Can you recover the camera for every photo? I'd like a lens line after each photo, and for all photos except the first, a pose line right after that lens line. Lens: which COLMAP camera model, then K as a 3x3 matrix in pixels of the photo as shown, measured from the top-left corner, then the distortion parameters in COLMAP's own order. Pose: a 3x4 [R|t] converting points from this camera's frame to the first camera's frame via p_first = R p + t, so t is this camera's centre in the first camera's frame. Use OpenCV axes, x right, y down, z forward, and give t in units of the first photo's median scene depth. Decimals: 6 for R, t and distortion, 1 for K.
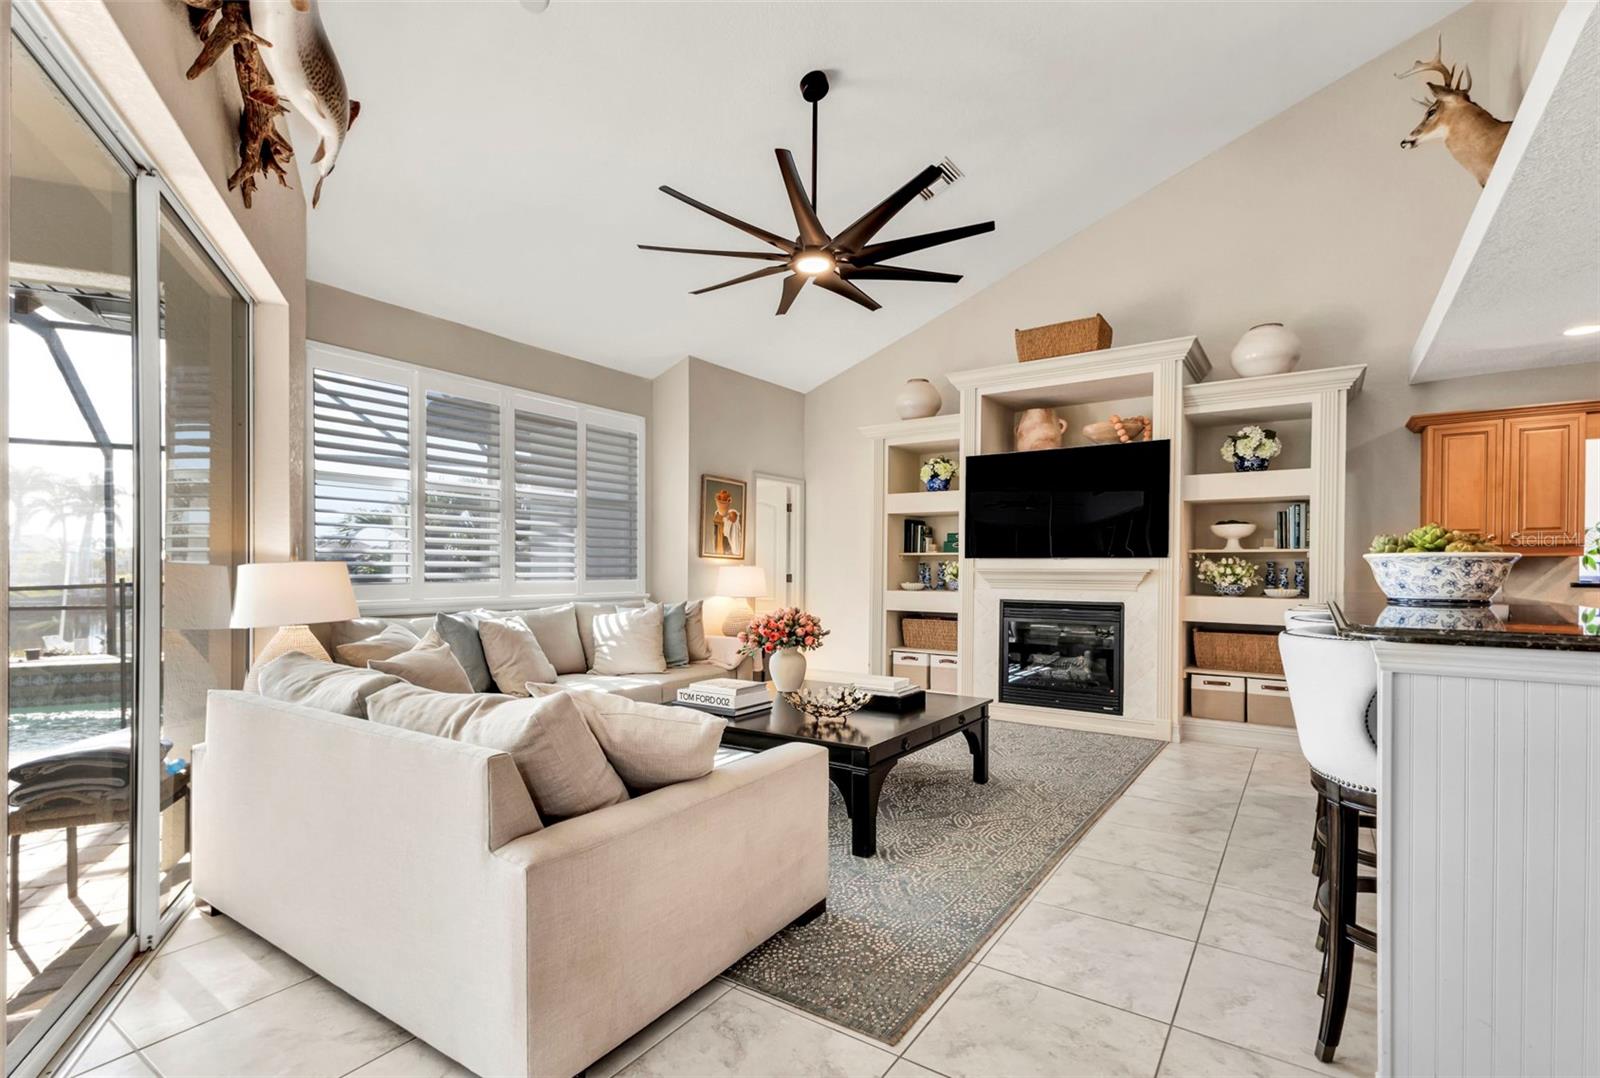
lens RADIAL K [[716.7, 0, 799.2], [0, 716.7, 571.4], [0, 0, 1]] dist [0.015379, -0.002012]
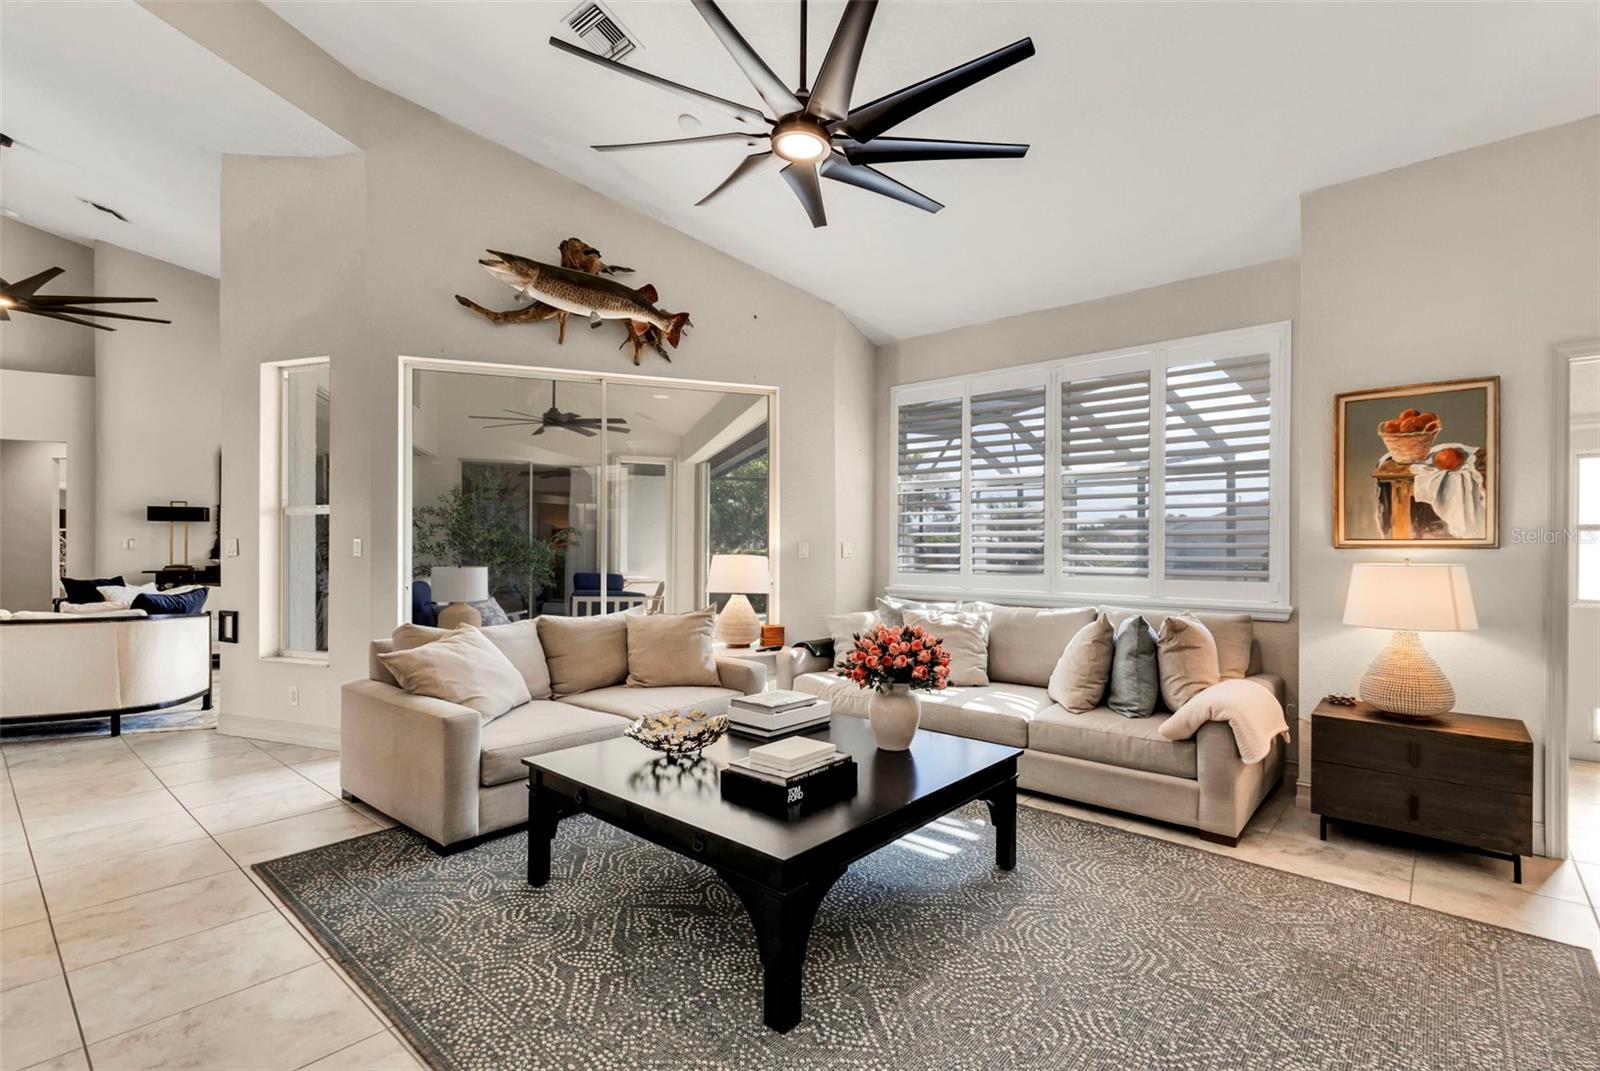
lens RADIAL K [[706.8, 0, 794.7], [0, 706.8, 552.5], [0, 0, 1]] dist [0.011069, -0.002843]
pose [[-0.077141, 0.003612, -0.997014, 0.581525], [-0.007884, 0.999960, 0.004233, -0.017975], [0.996989, 0.008187, -0.077109, 0.840055]]
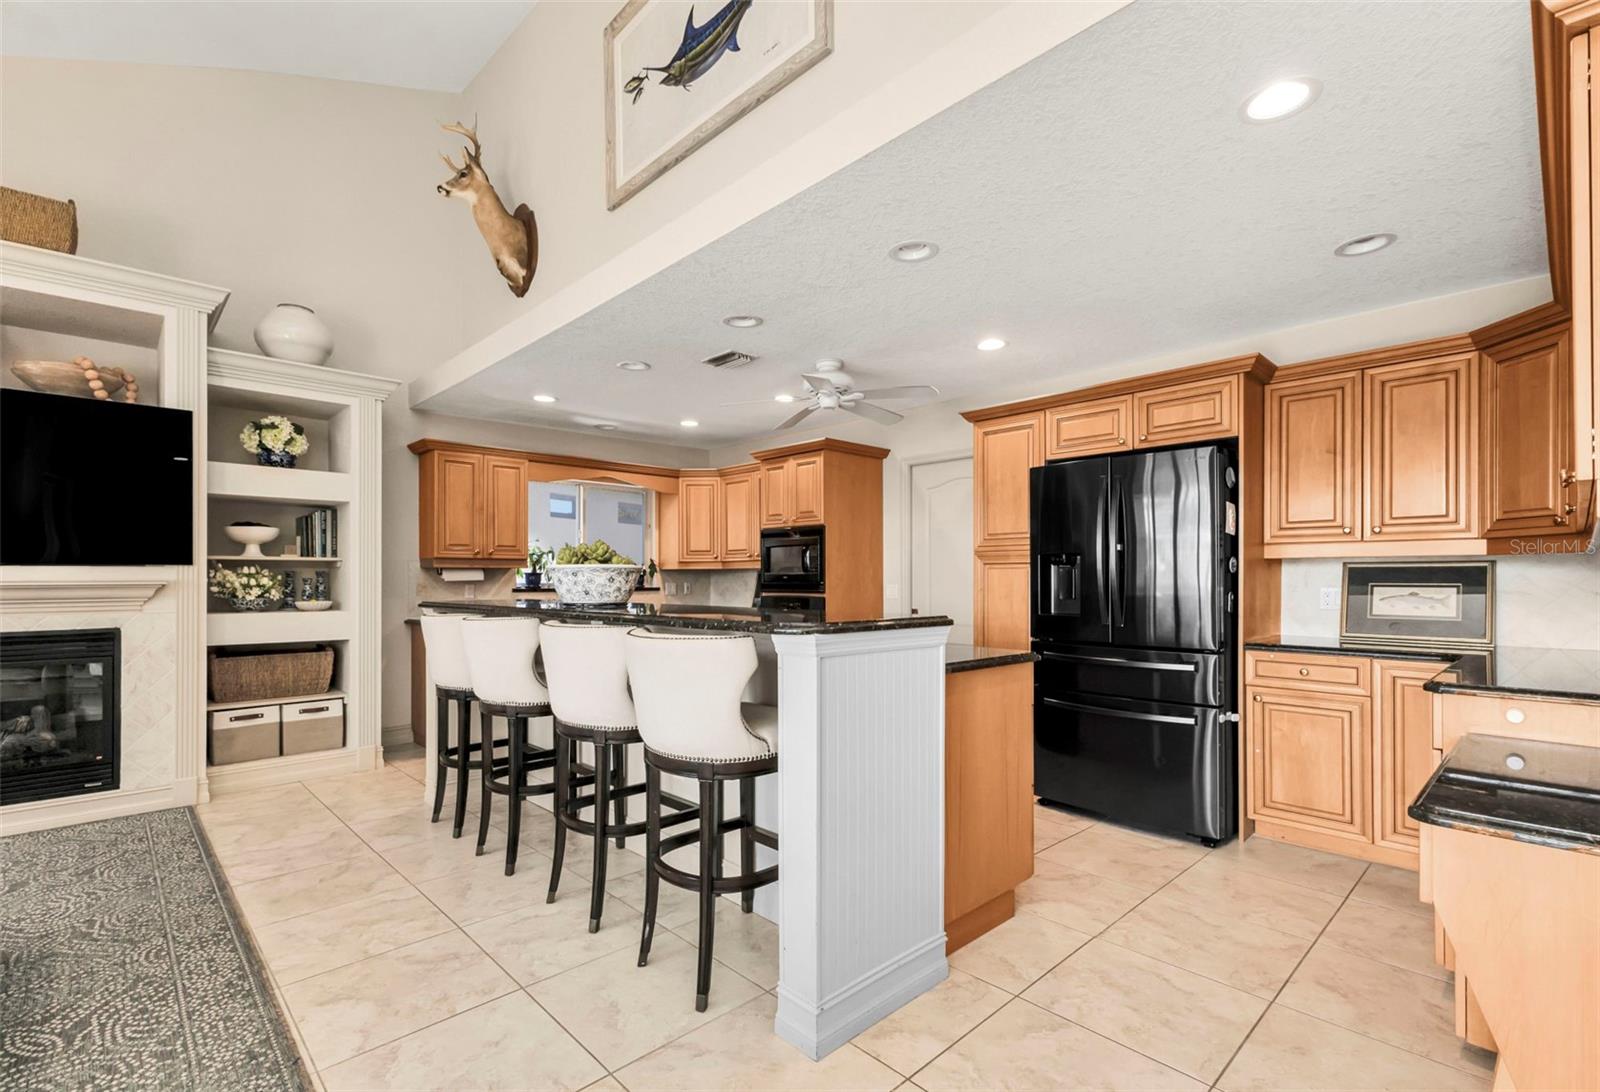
lens RADIAL K [[761.5, 0, 769.3], [0, 761.5, 576.9], [0, 0, 1]] dist [0.010874, -0.001751]
pose [[0.220234, -0.002640, 0.975444, -0.147909], [0.008192, 0.999966, 0.000857, -0.002000], [-0.975413, 0.007802, 0.220248, 0.220255]]
